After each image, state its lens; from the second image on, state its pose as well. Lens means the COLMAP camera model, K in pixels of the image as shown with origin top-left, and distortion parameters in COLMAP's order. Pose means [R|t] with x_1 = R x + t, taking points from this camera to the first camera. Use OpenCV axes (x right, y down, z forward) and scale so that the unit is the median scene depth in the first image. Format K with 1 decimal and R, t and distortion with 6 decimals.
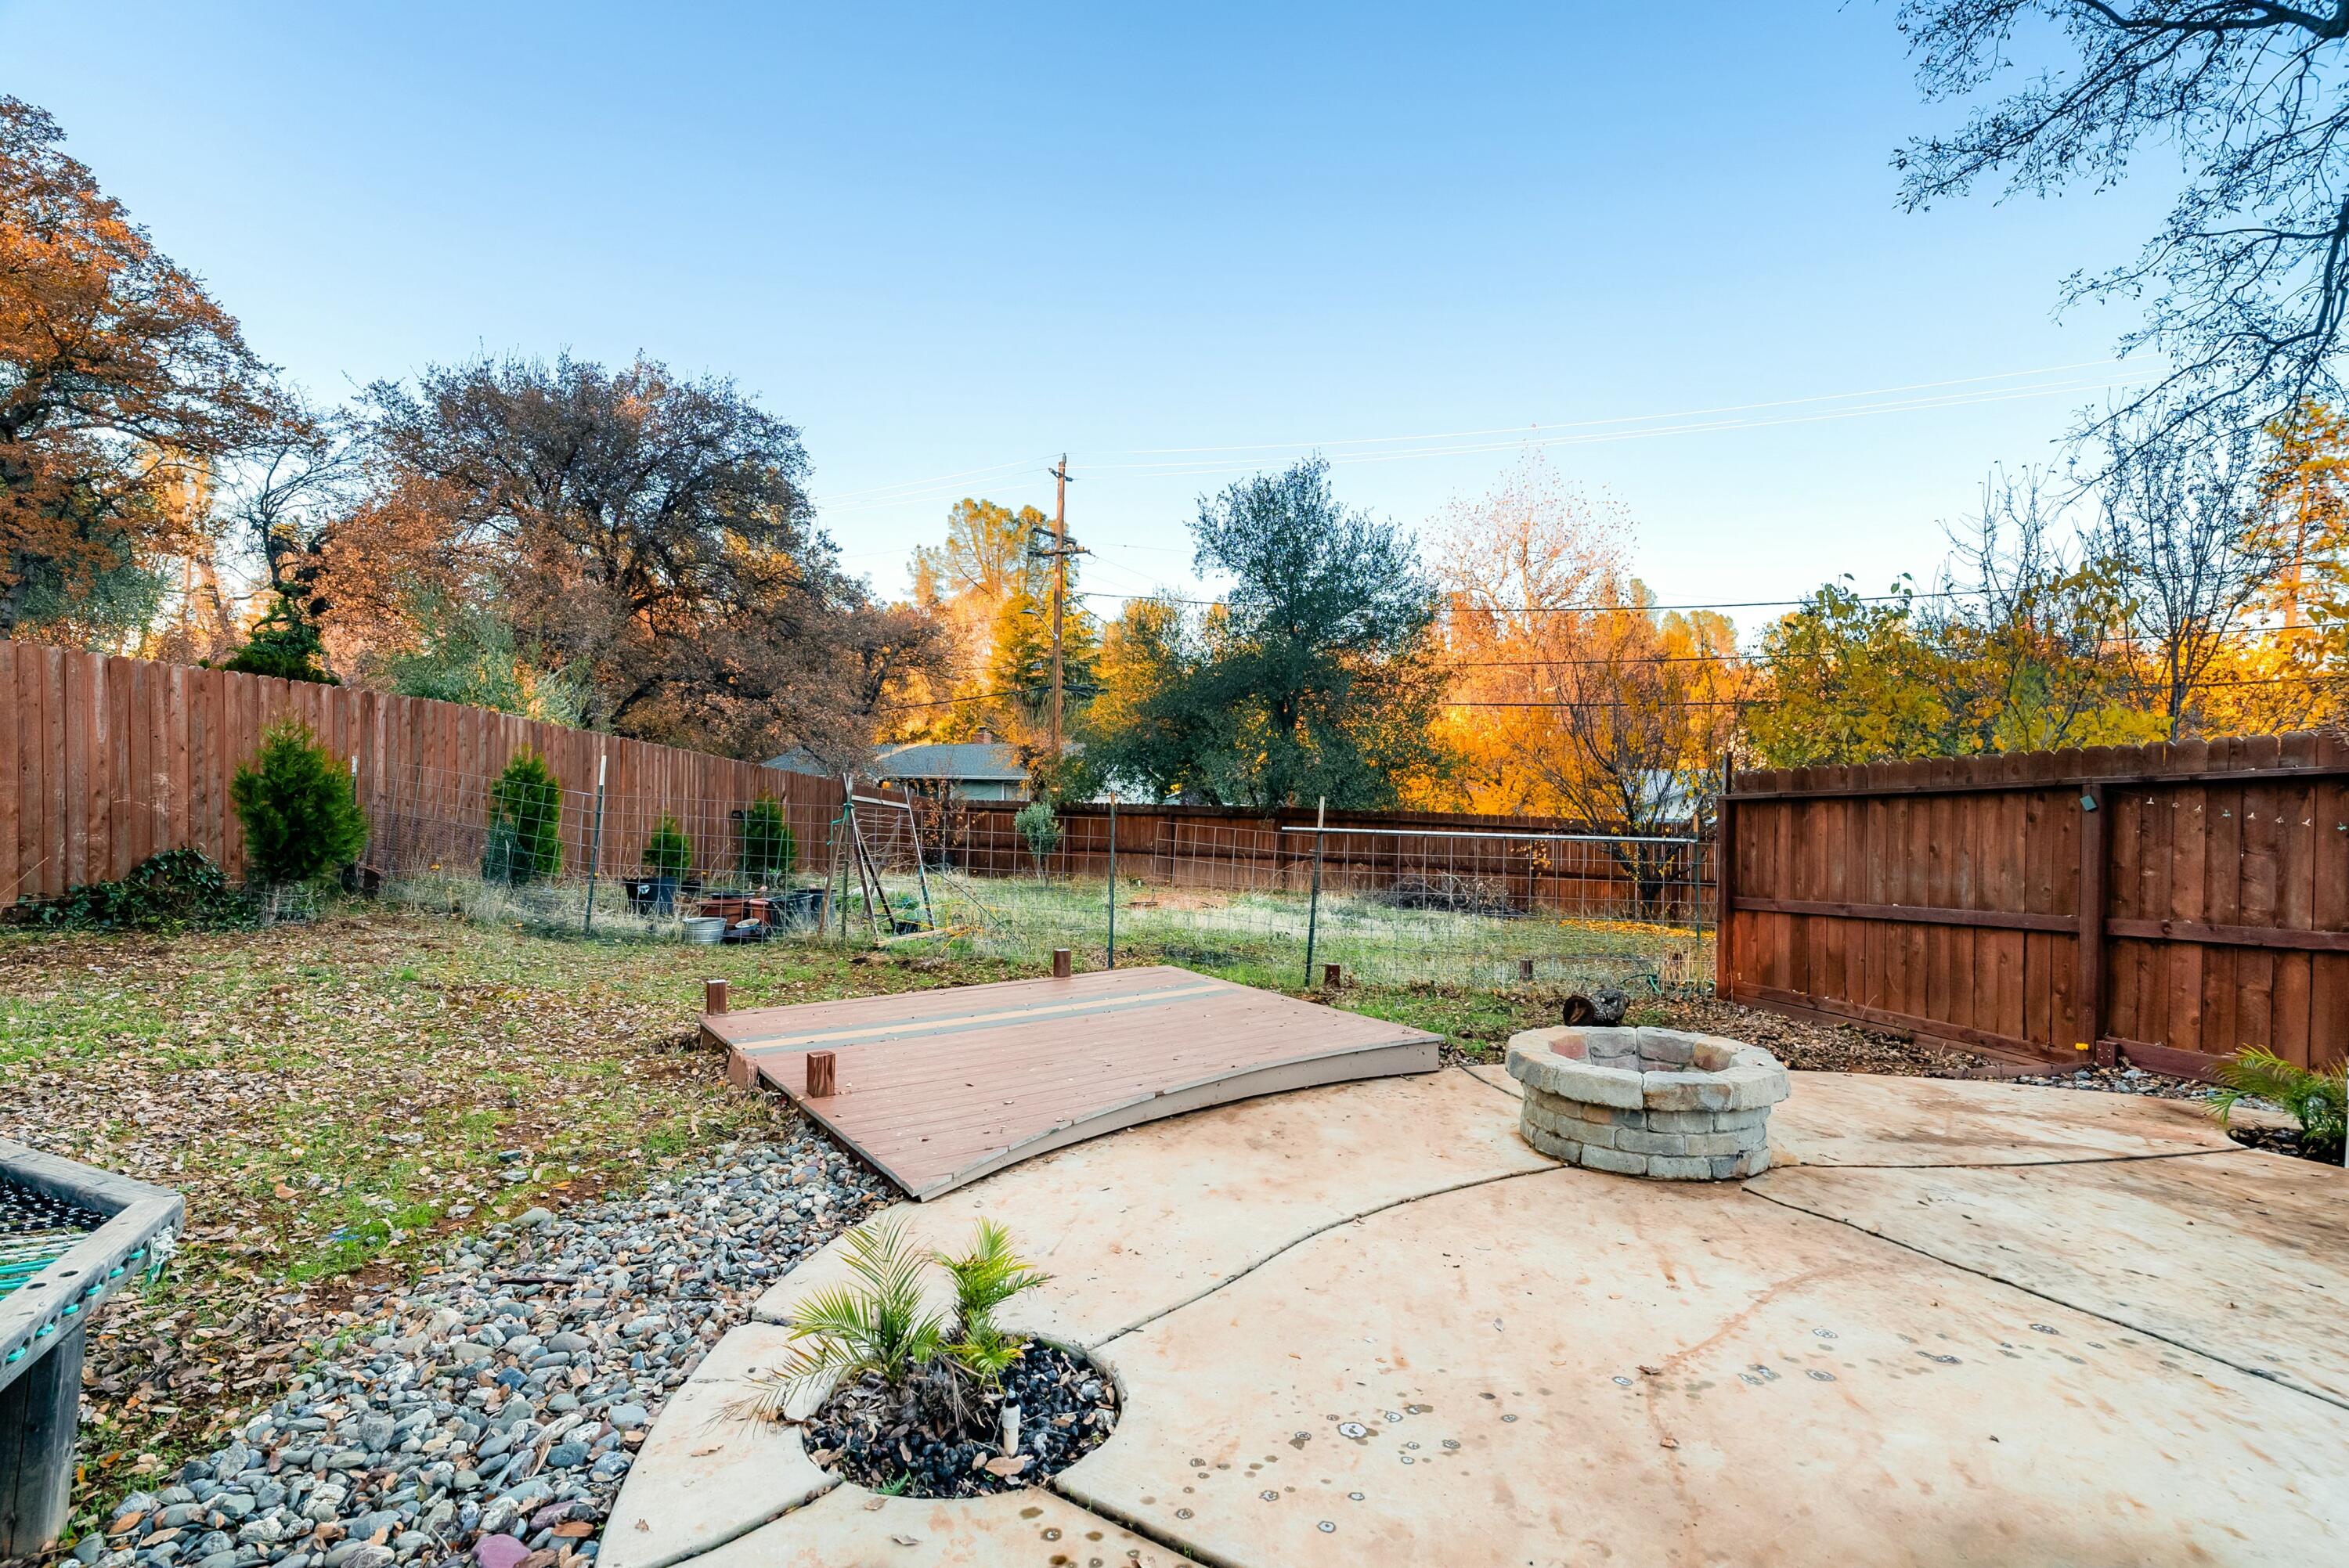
lens RADIAL K [[1056.6, 0, 1171.9], [0, 1056.6, 771.4], [0, 0, 1]] dist [-0.003704, -0.000035]
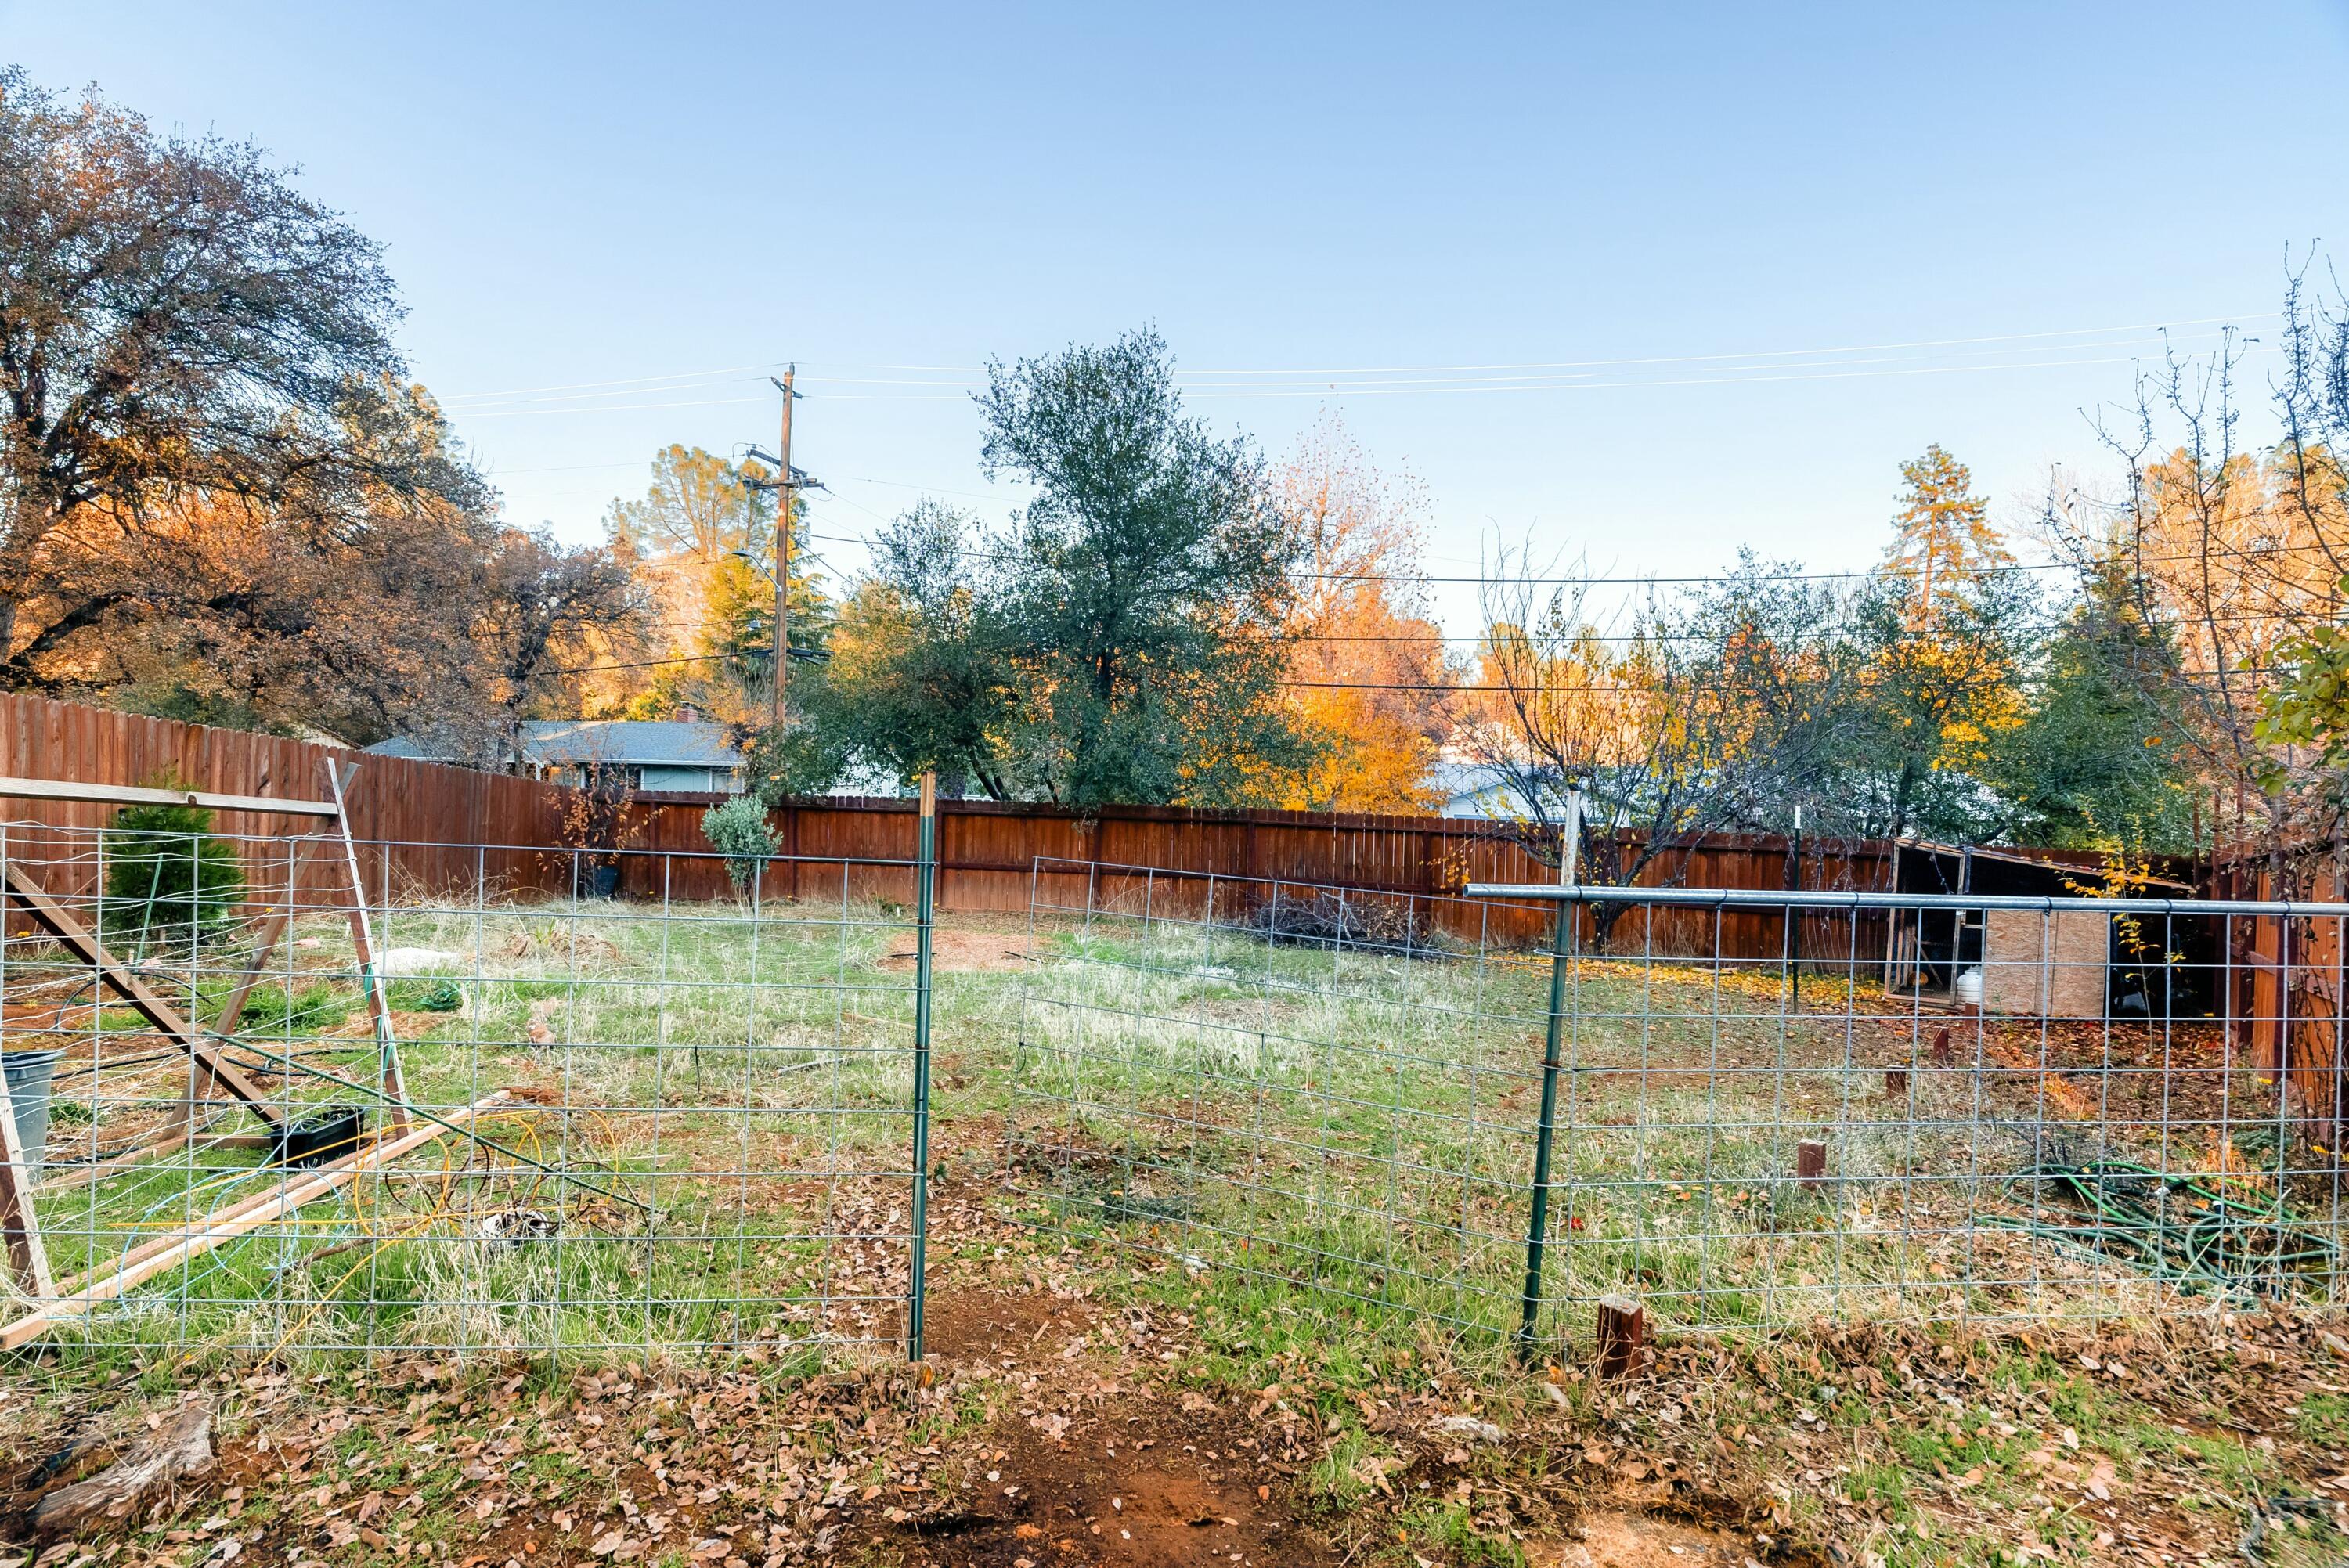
lens RADIAL K [[1097.1, 0, 1174.5], [0, 1097.1, 784.0], [0, 0, 1]] dist [0.000243, -0.000279]
pose [[0.972472, 0.008639, 0.232859, -0.016474], [-0.013201, 0.999750, 0.018041, 0.004403], [-0.232645, -0.020619, 0.972343, 0.183581]]
